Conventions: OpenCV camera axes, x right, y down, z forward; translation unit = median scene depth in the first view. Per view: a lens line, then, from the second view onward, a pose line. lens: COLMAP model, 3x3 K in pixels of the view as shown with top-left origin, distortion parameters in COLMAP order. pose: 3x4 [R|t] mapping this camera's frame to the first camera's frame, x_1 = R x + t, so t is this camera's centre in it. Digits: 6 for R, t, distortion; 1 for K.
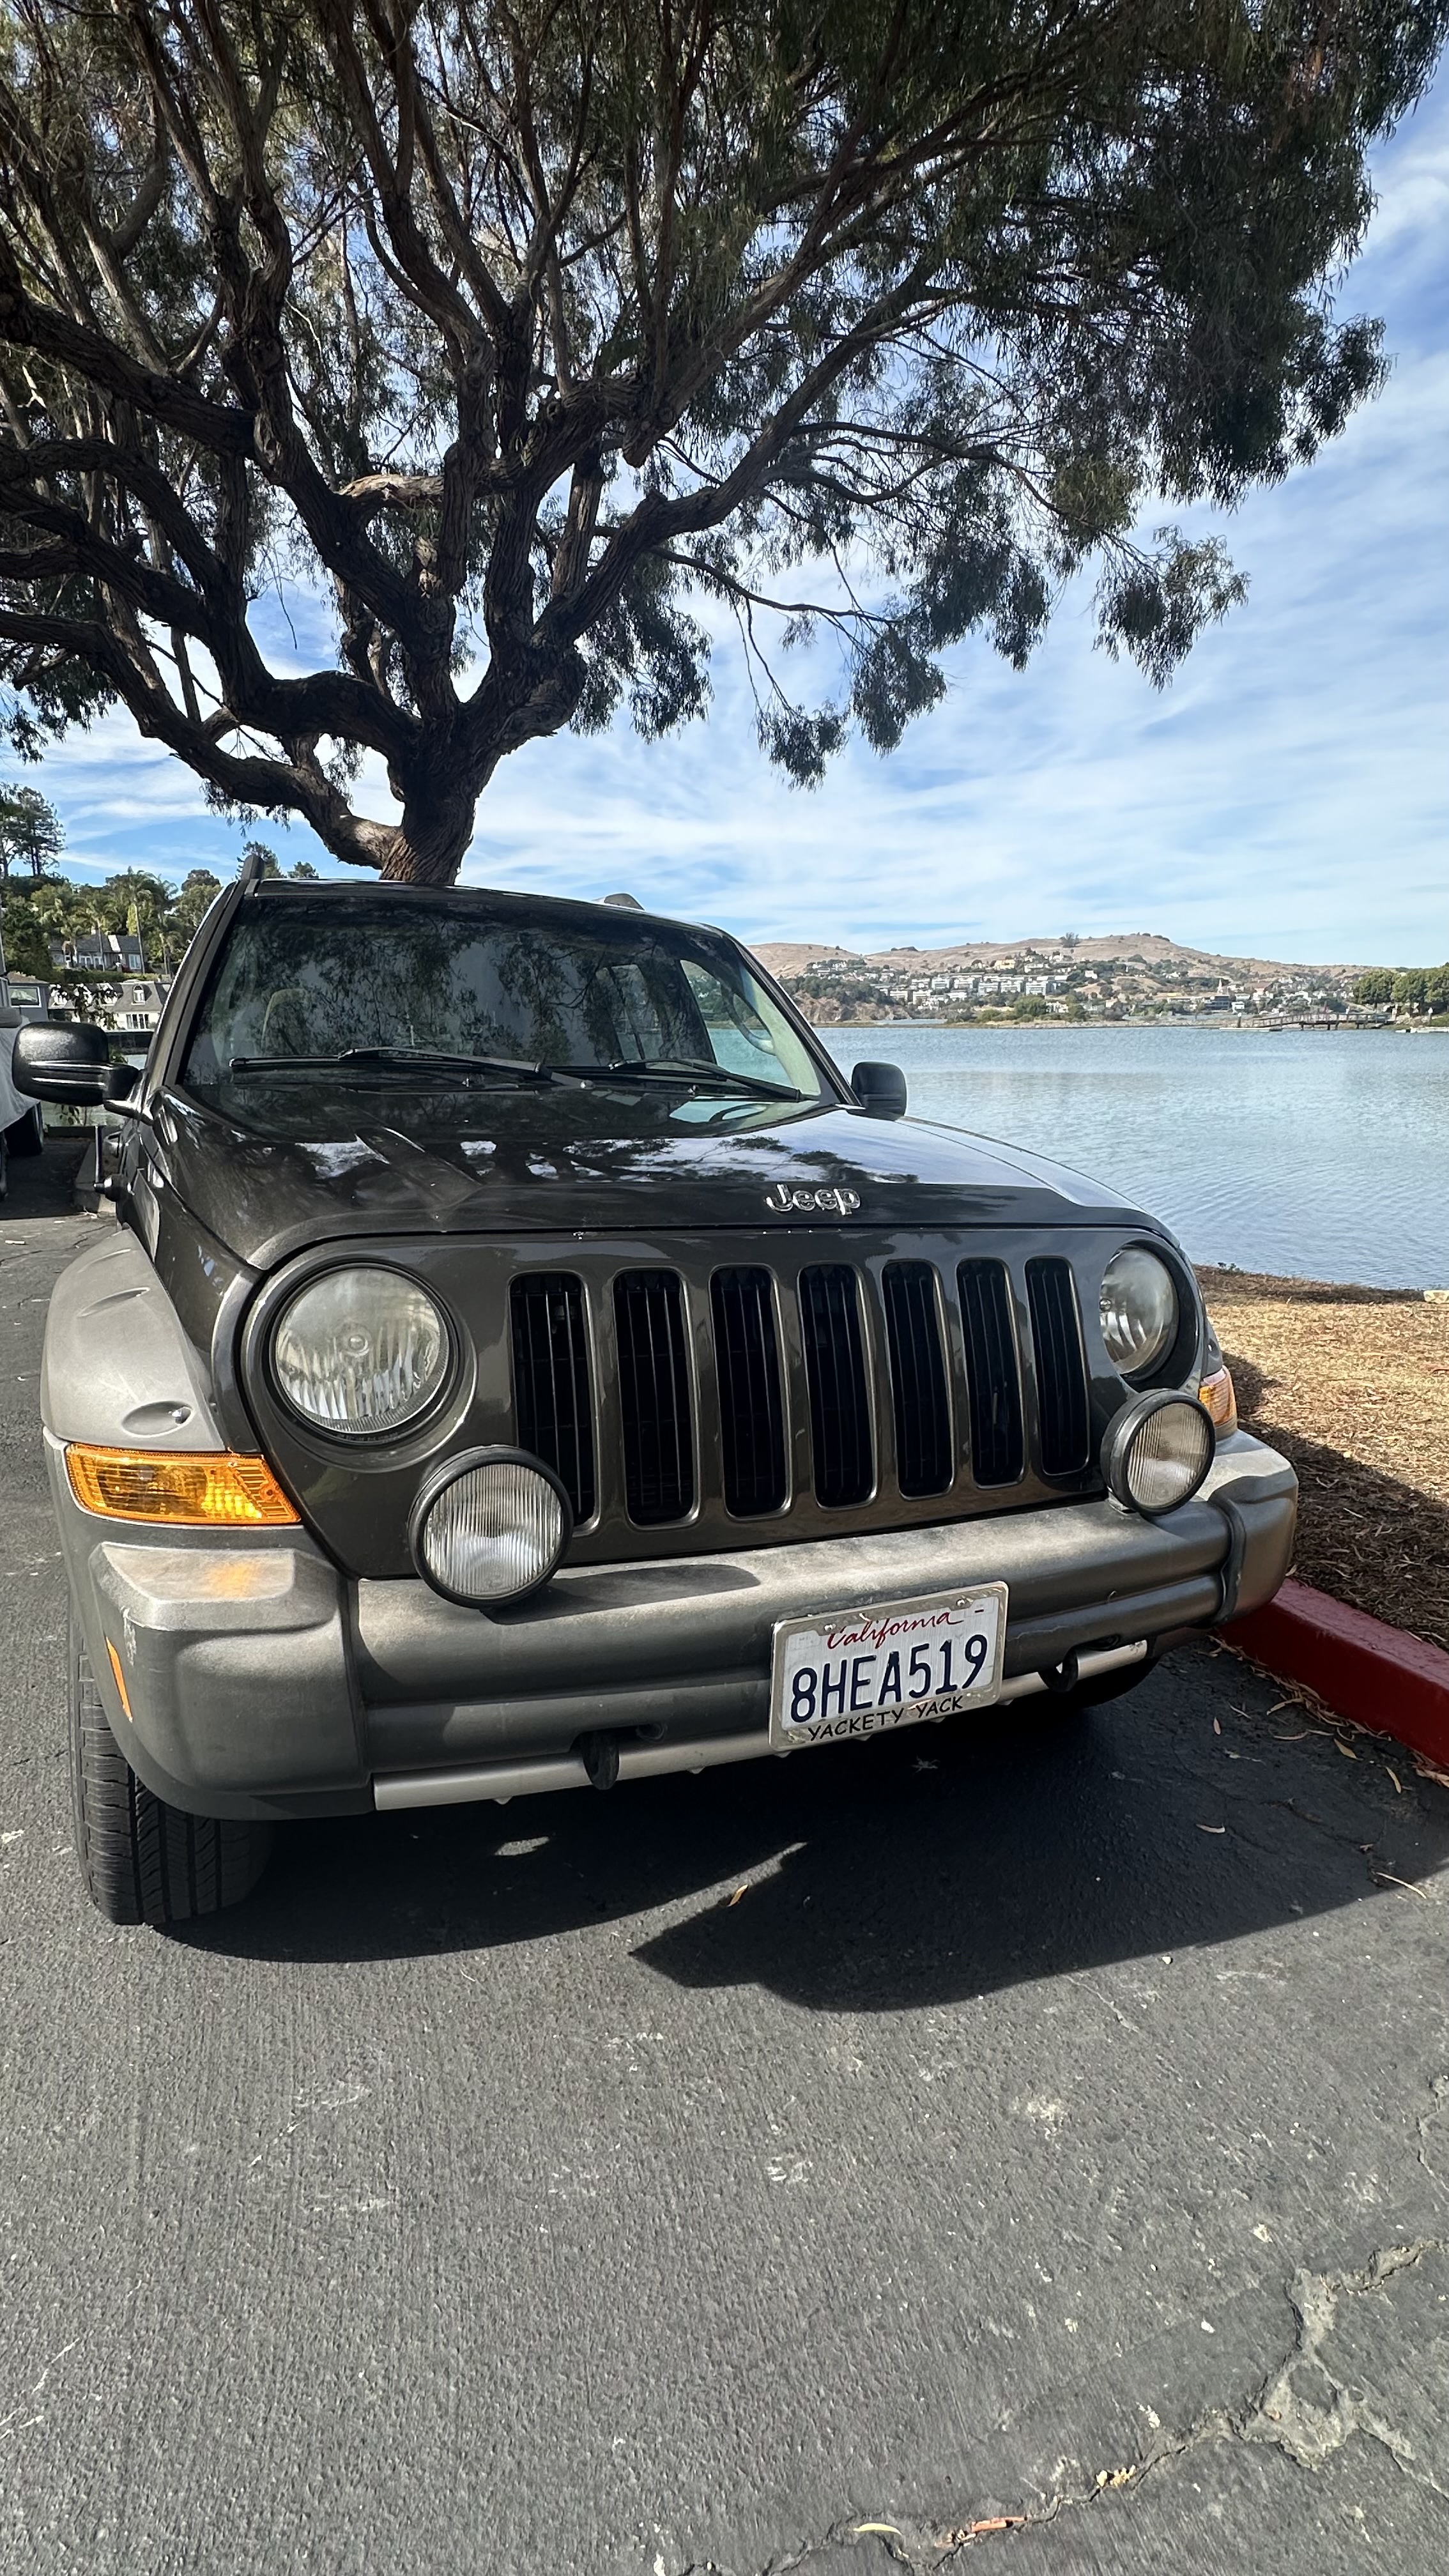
lens RADIAL K [[1194.2, 0, 724.5], [0, 1194.2, 1288.0], [0, 0, 1]] dist [-0.004034, 0.010992]
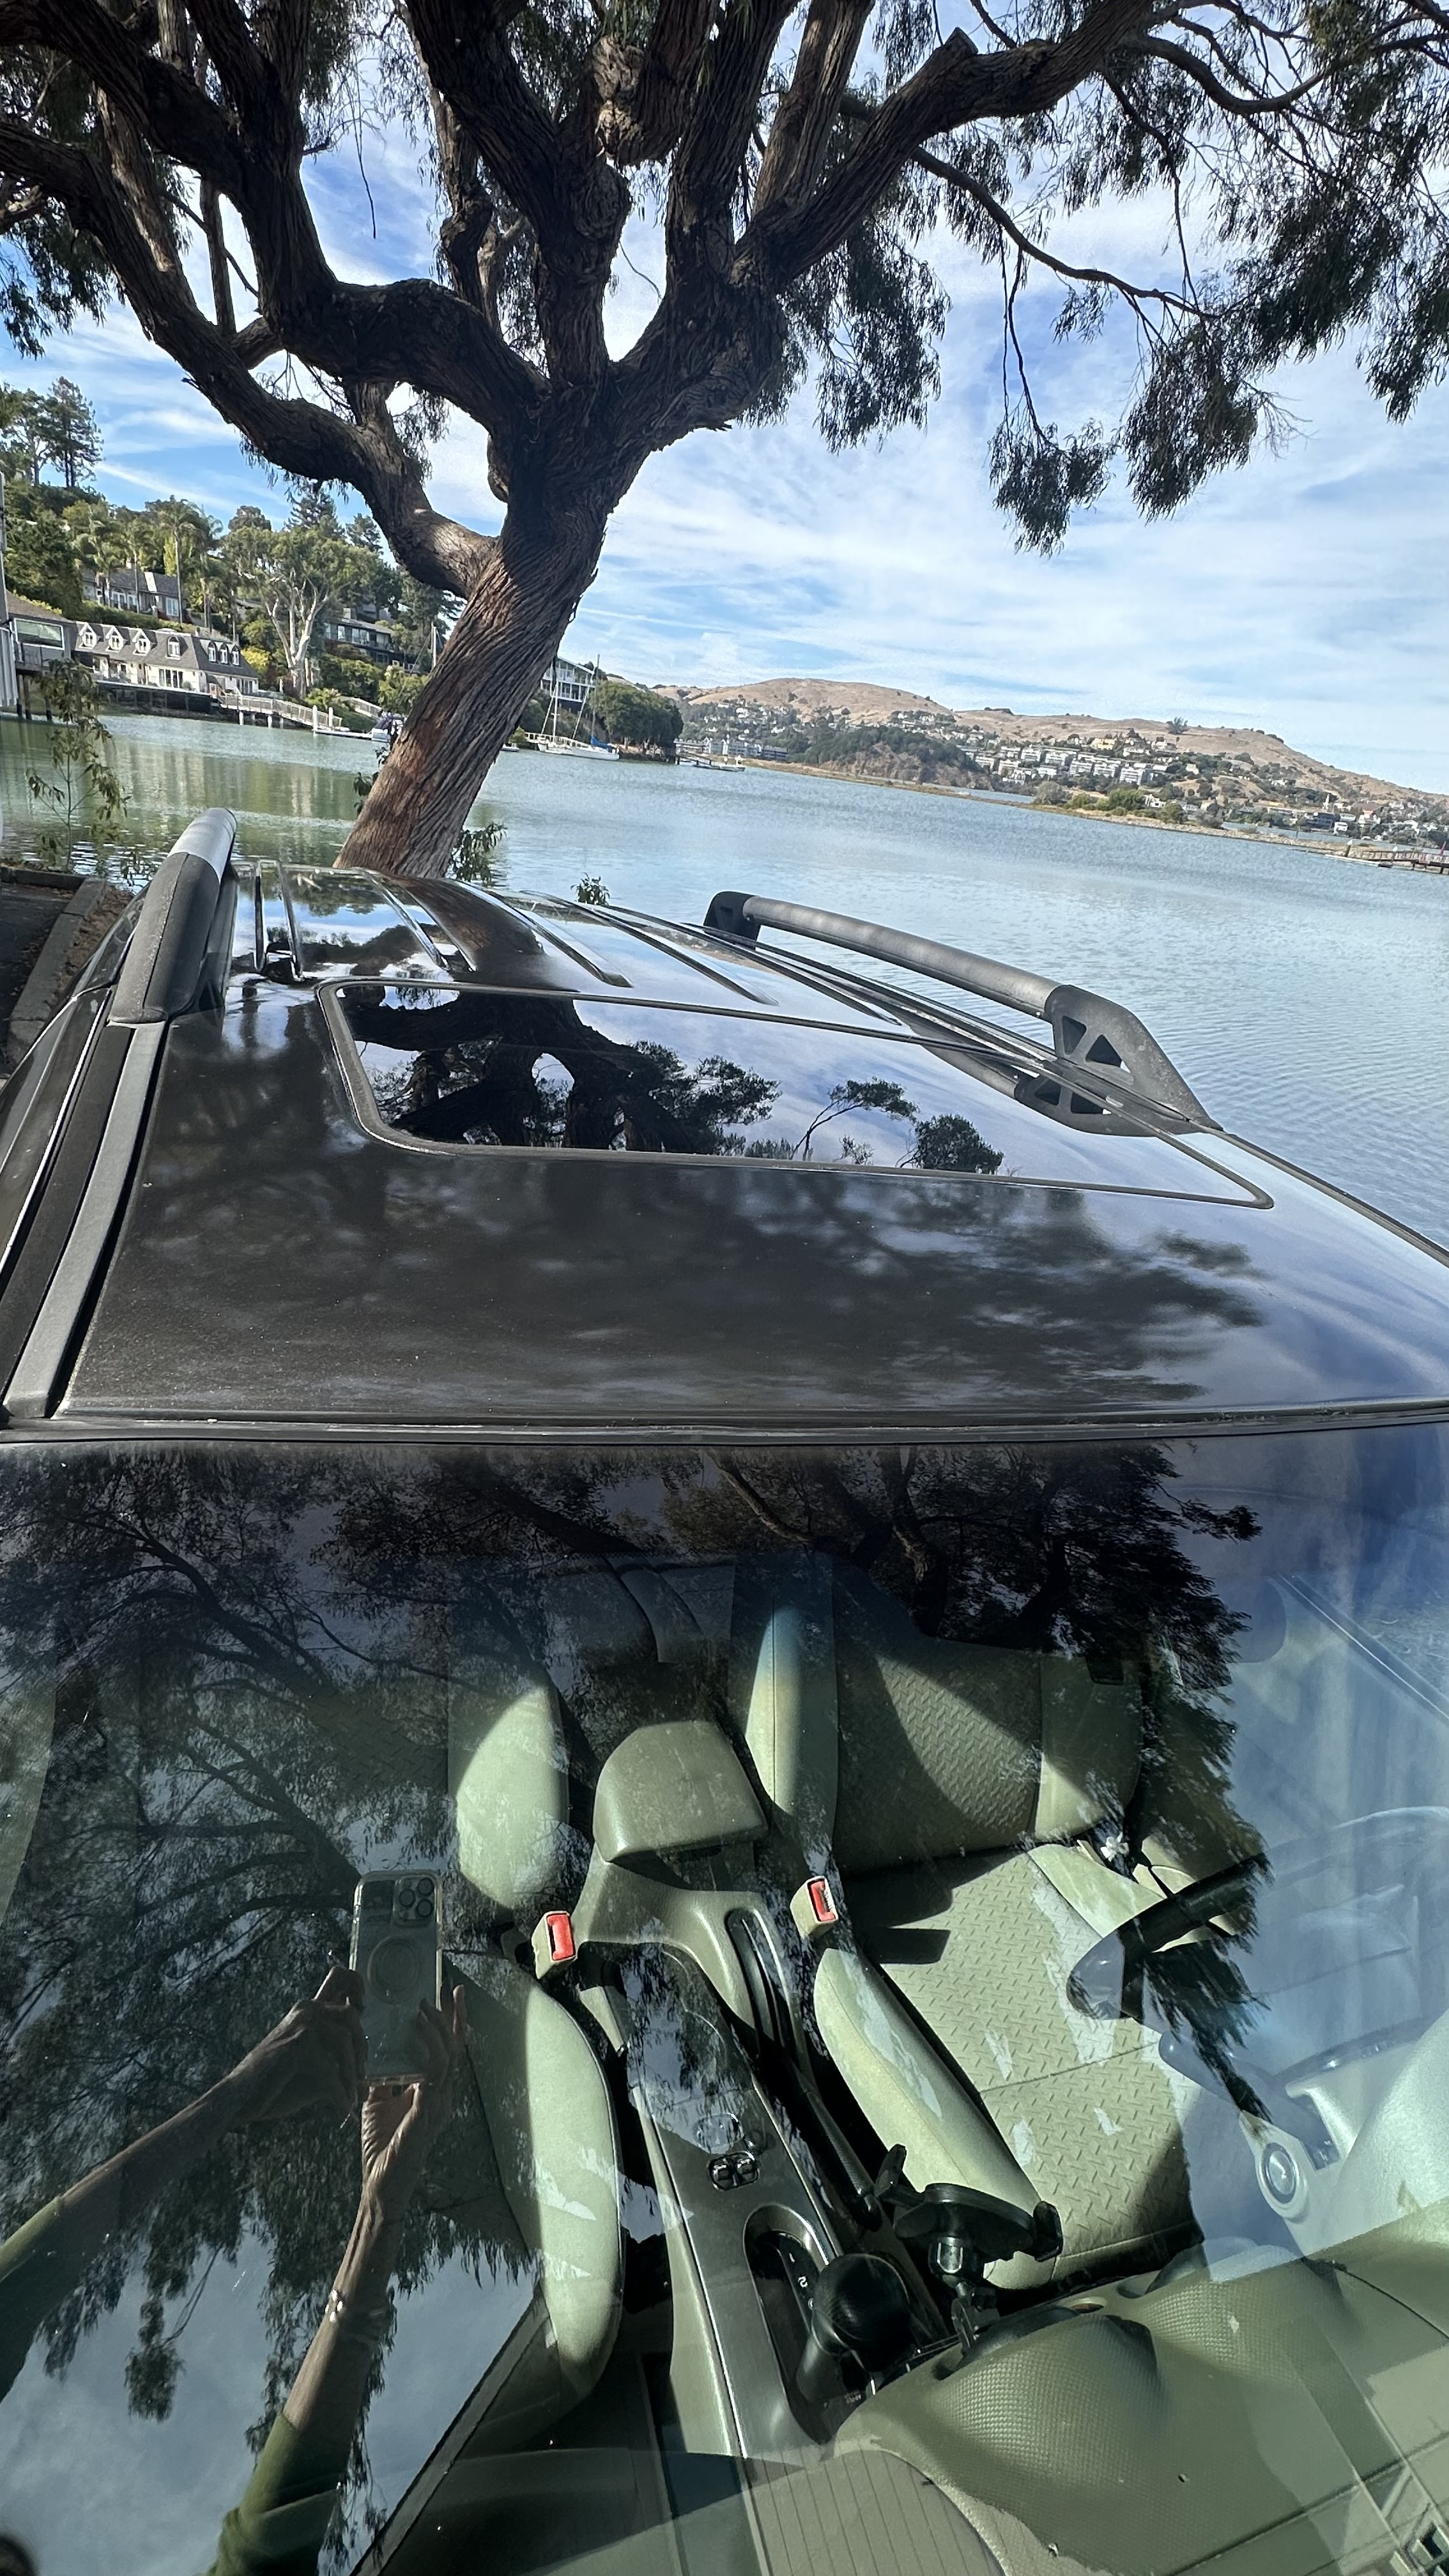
lens RADIAL K [[1190.7, 0, 724.5], [0, 1190.7, 1288.0], [0, 0, 1]] dist [-0.002212, 0.000694]
pose [[0.989822, 0.142214, 0.005228, -0.075387], [-0.140440, 0.970215, 0.197381, -0.109138], [0.022998, -0.196107, 0.980313, 0.211896]]
